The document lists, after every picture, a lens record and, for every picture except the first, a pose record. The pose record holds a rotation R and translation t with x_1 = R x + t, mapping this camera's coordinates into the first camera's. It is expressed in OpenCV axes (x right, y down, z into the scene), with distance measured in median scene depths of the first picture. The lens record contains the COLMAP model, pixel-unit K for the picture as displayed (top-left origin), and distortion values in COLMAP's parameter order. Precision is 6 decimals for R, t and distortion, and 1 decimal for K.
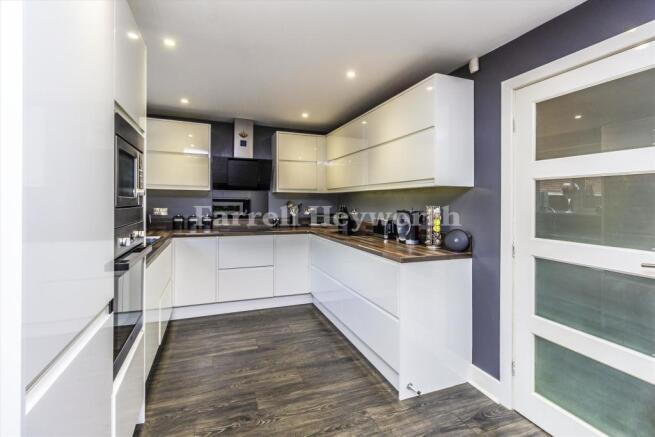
lens RADIAL K [[302.2, 0, 325.9], [0, 302.2, 202.6], [0, 0, 1]] dist [-0.009283, 0.001151]
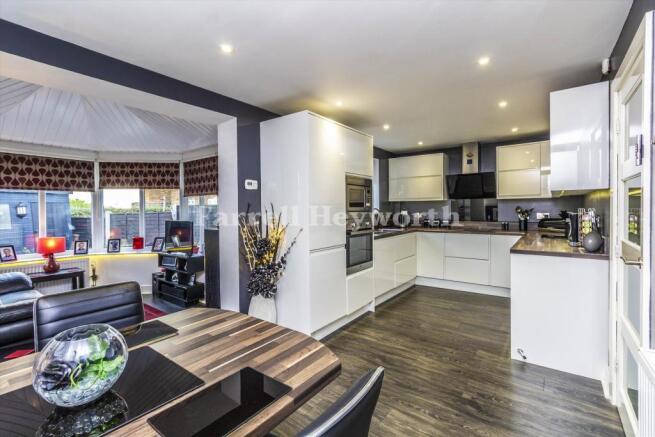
lens RADIAL K [[302.2, 0, 341.4], [0, 302.2, 235.5], [0, 0, 1]] dist [-0.009283, 0.001151]
pose [[0.562411, 0.057353, -0.824866, 0.651023], [0.015513, 0.996684, 0.079877, 0.005309], [0.826712, -0.057719, 0.559656, -0.233026]]
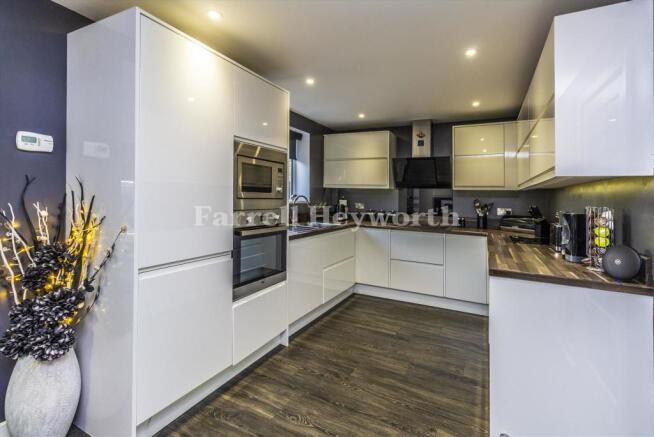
lens RADIAL K [[301.7, 0, 334.2], [0, 301.7, 199.7], [0, 0, 1]] dist [-0.009283, 0.001151]
pose [[0.665548, 0.014704, -0.746210, 0.411389], [-0.019246, 0.999812, 0.002536, 0.003361], [0.746107, 0.012674, 0.665706, 0.114325]]
